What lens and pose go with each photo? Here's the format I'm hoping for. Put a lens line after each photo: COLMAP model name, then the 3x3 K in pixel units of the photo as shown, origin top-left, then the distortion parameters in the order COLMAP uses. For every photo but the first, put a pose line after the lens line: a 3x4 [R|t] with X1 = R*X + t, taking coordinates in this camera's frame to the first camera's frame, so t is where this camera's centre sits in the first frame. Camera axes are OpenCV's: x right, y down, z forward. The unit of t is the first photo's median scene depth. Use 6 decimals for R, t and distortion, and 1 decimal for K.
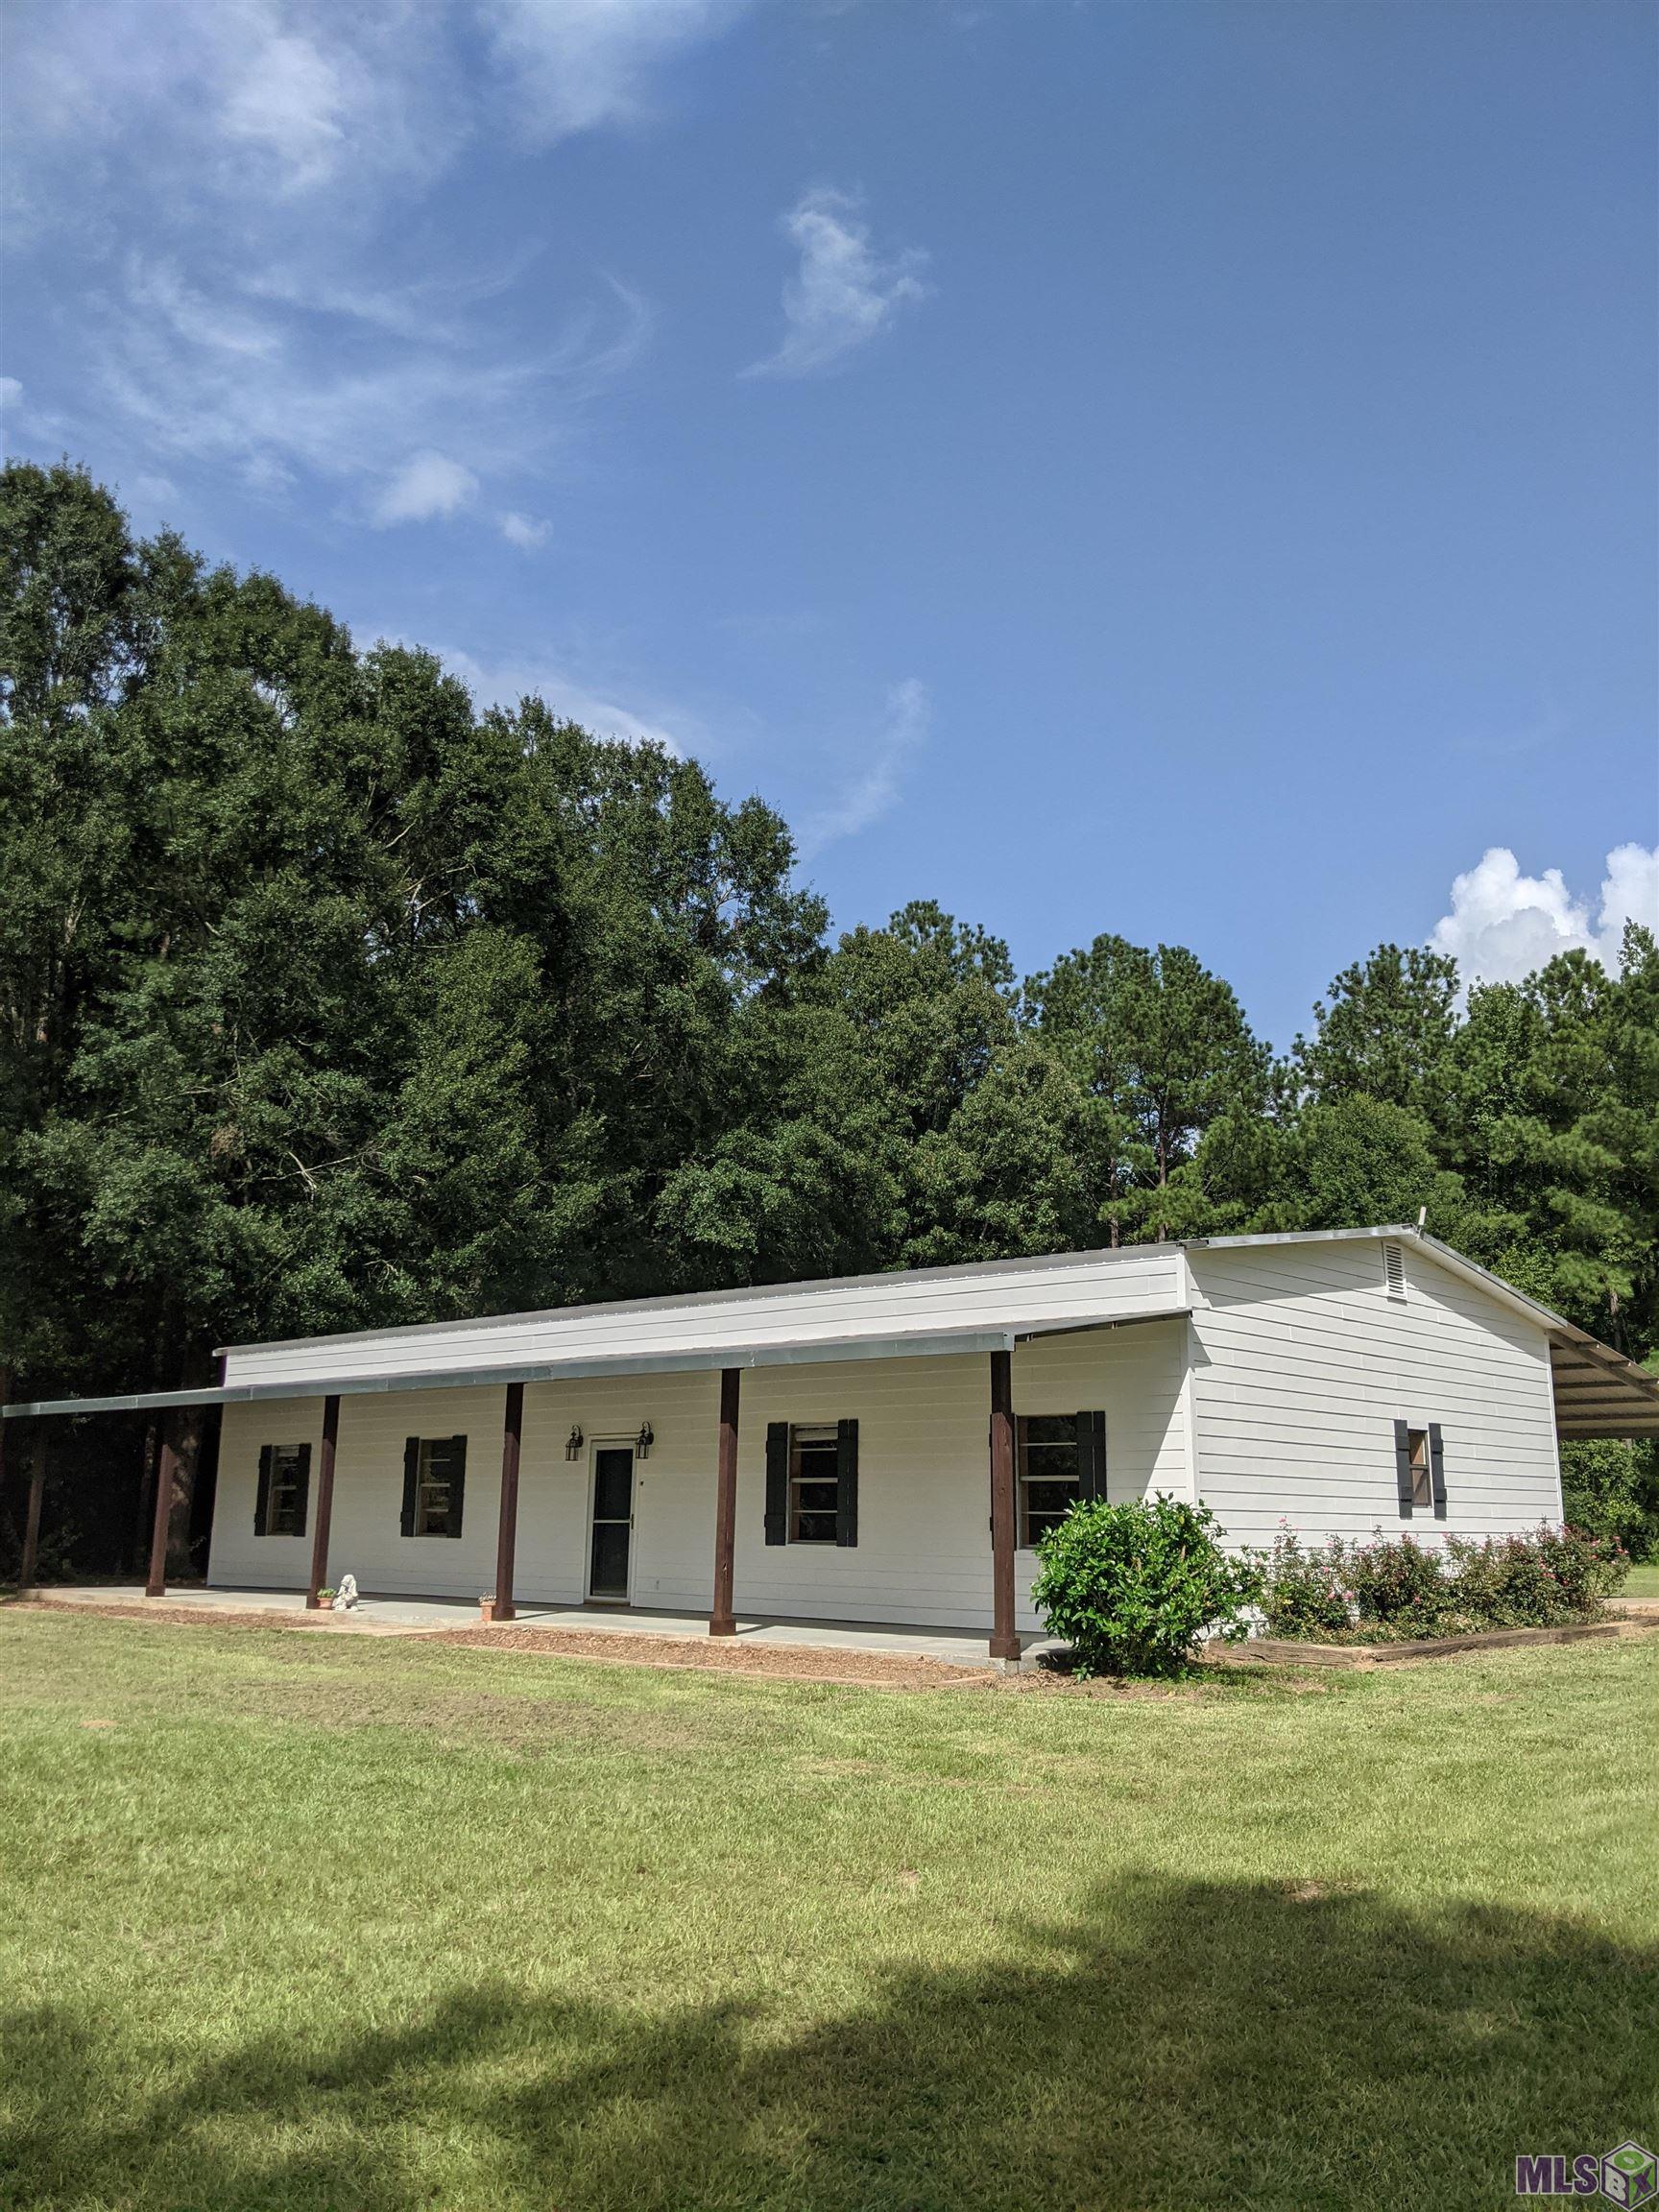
lens RADIAL K [[1714.5, 0, 861.0], [0, 1714.5, 1100.3], [0, 0, 1]] dist [0.189231, -0.466702]
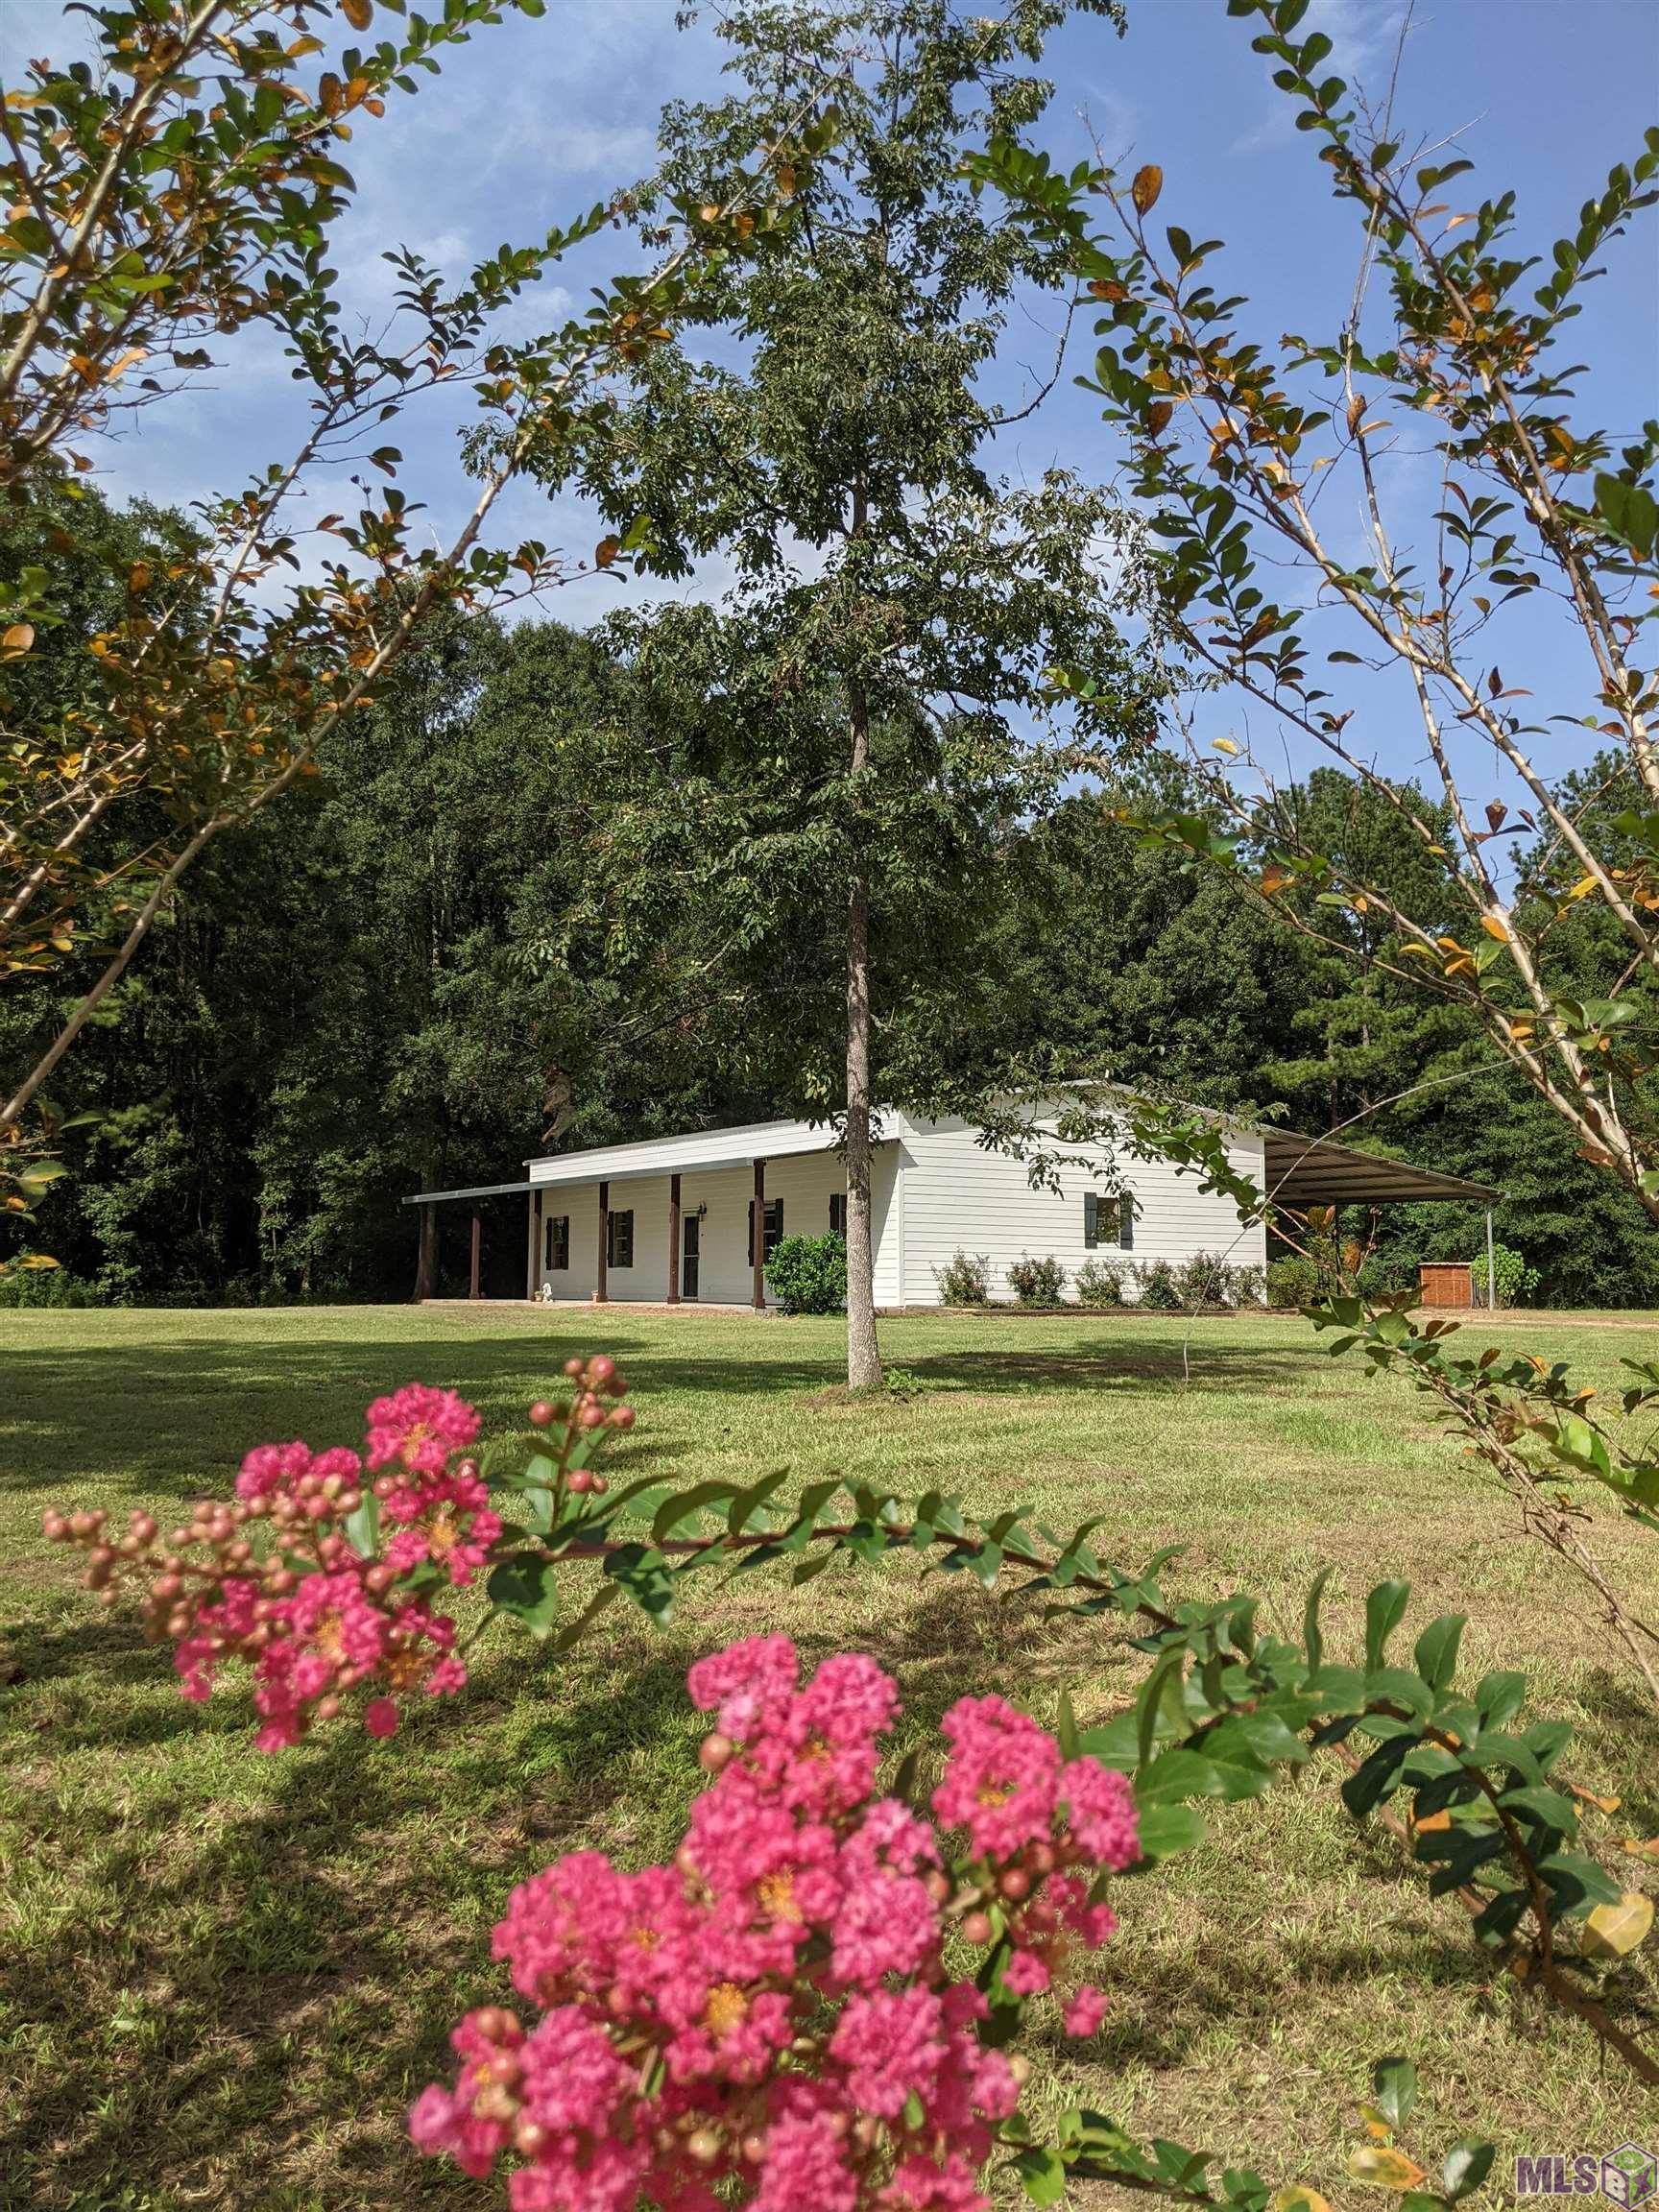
lens RADIAL K [[1714.5, 0, 861.0], [0, 1714.5, 1100.3], [0, 0, 1]] dist [0.189231, -0.466702]
pose [[0.956316, -0.032040, -0.290575, 0.309921], [0.068955, 0.990651, 0.117707, -0.063500], [0.284087, -0.132601, 0.949585, -0.342611]]
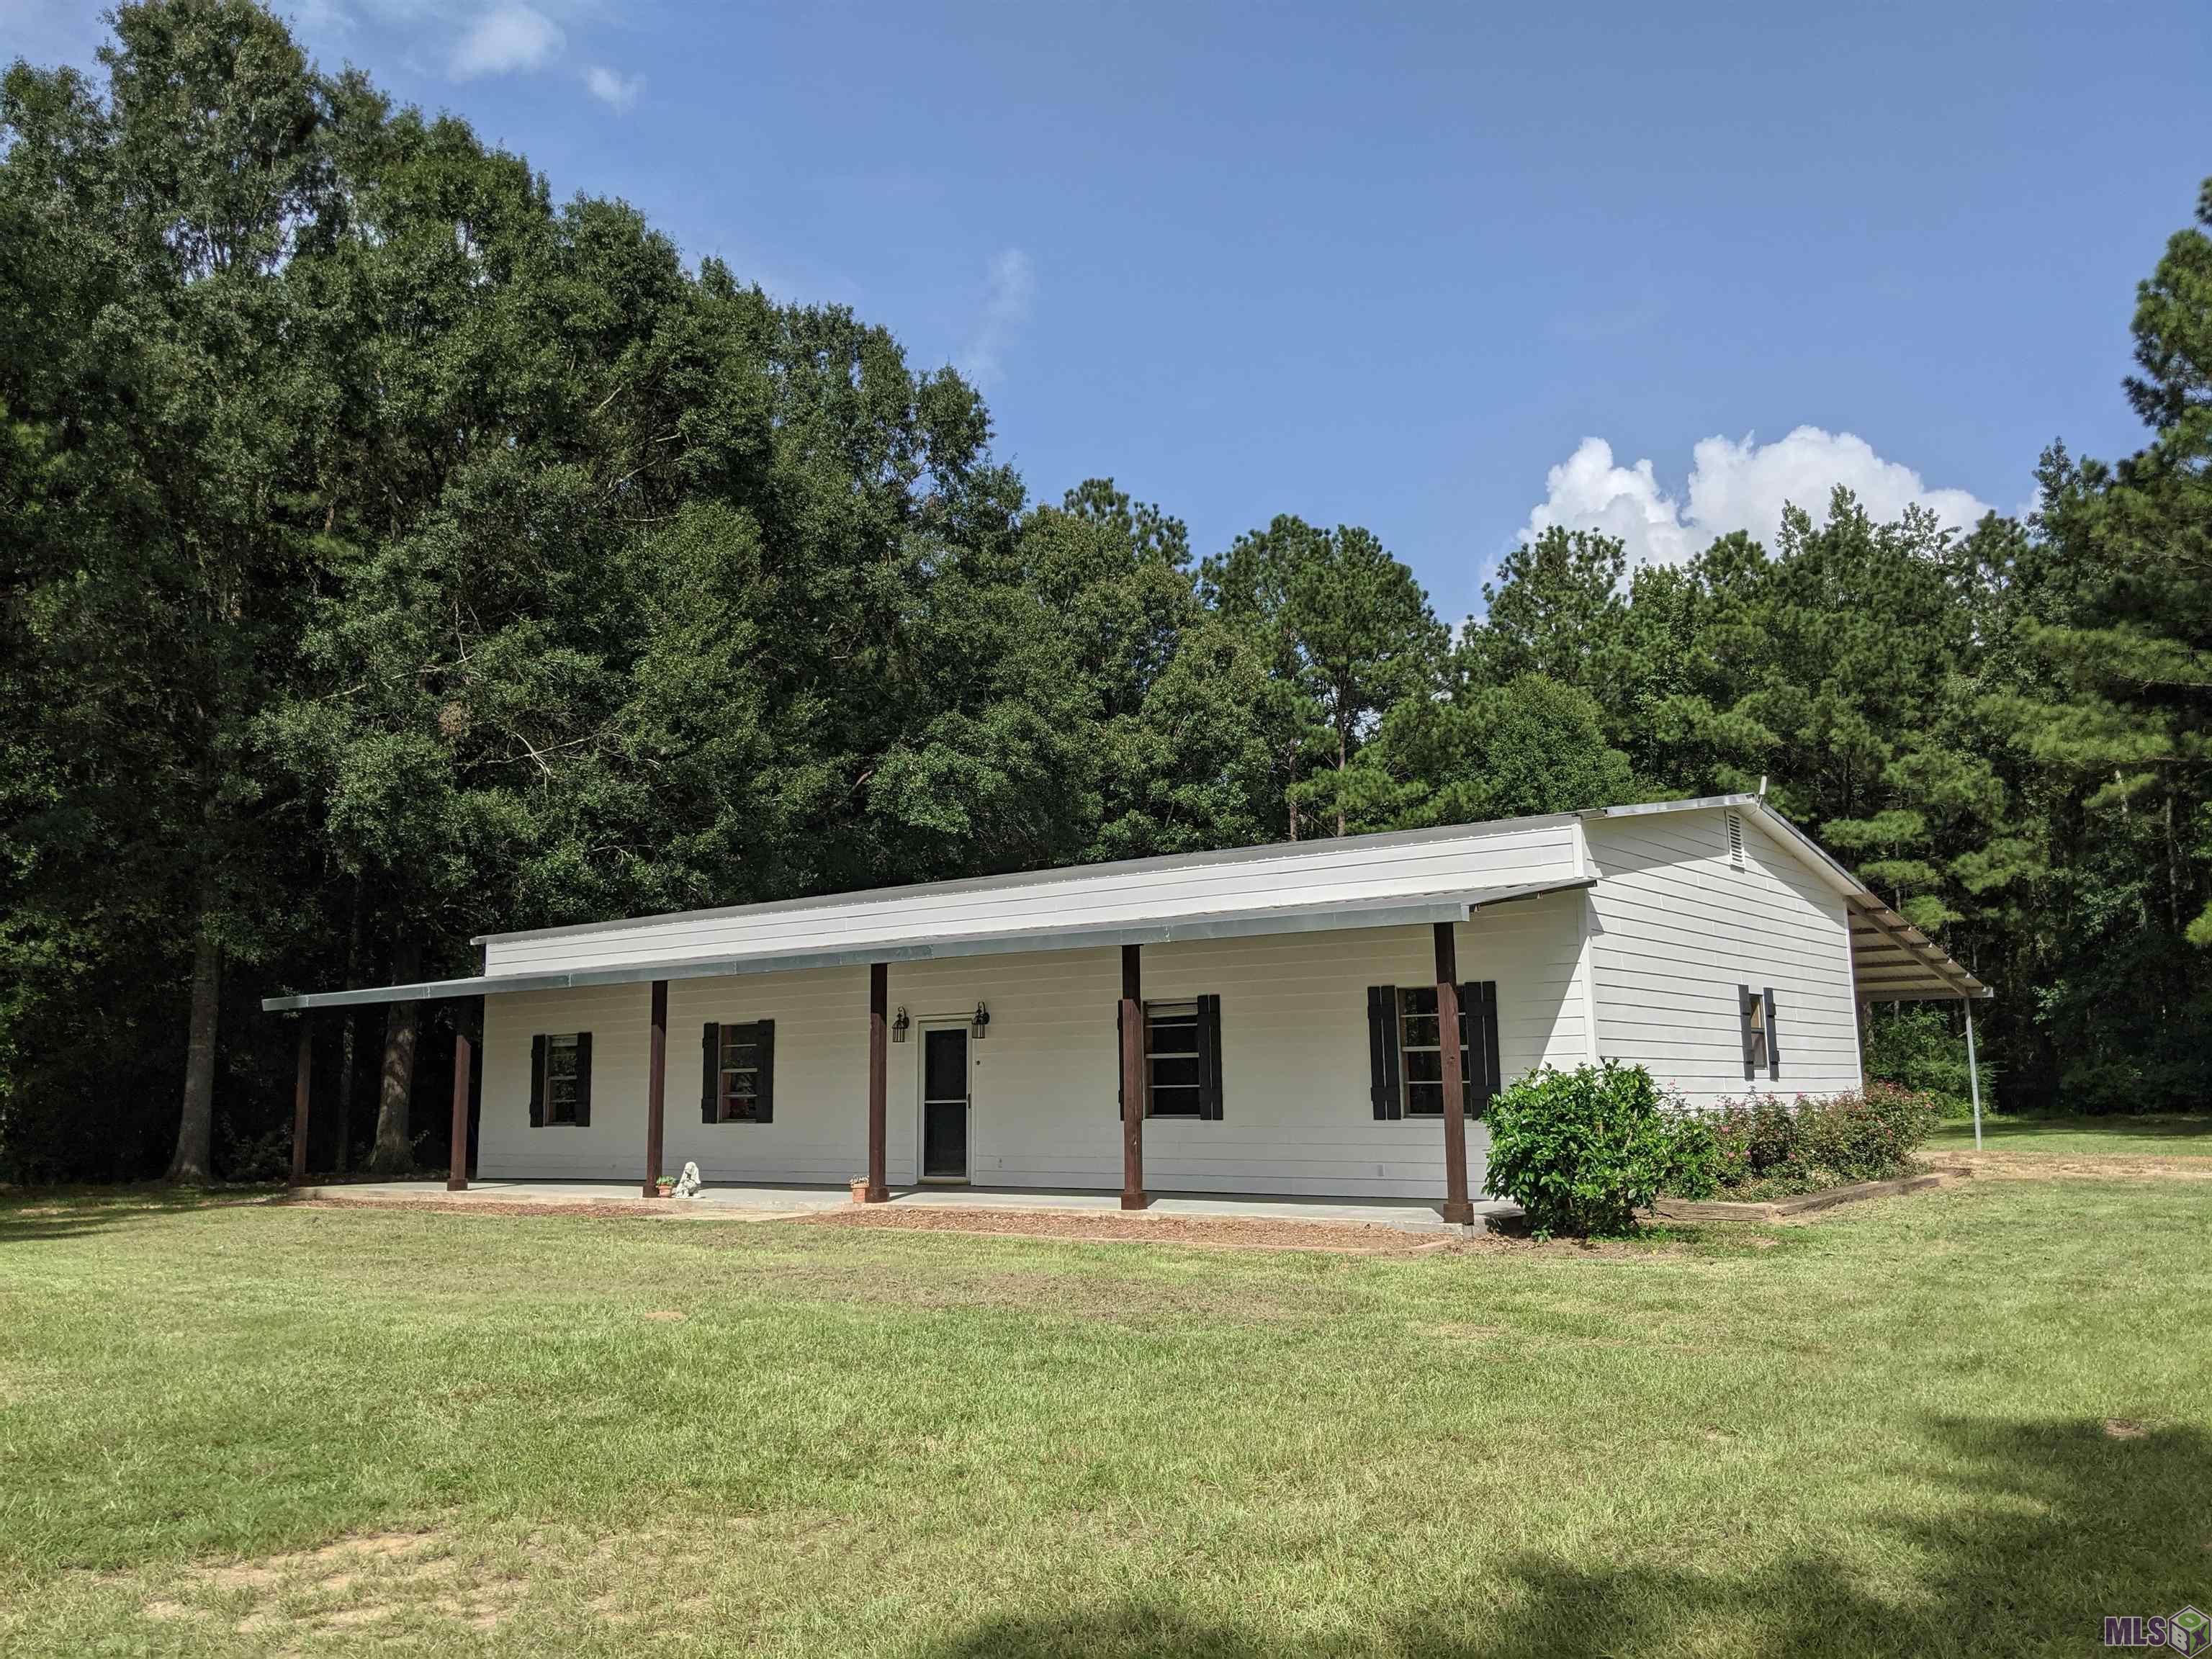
lens RADIAL K [[1720.0, 0, 1110.5], [0, 1720.0, 807.3], [0, 0, 1]] dist [0.137249, -0.273492]
pose [[0.996438, -0.009746, 0.083762, -0.074078], [0.003945, 0.997599, 0.069147, 0.004267], [-0.084235, -0.068570, 0.994084, 0.013811]]
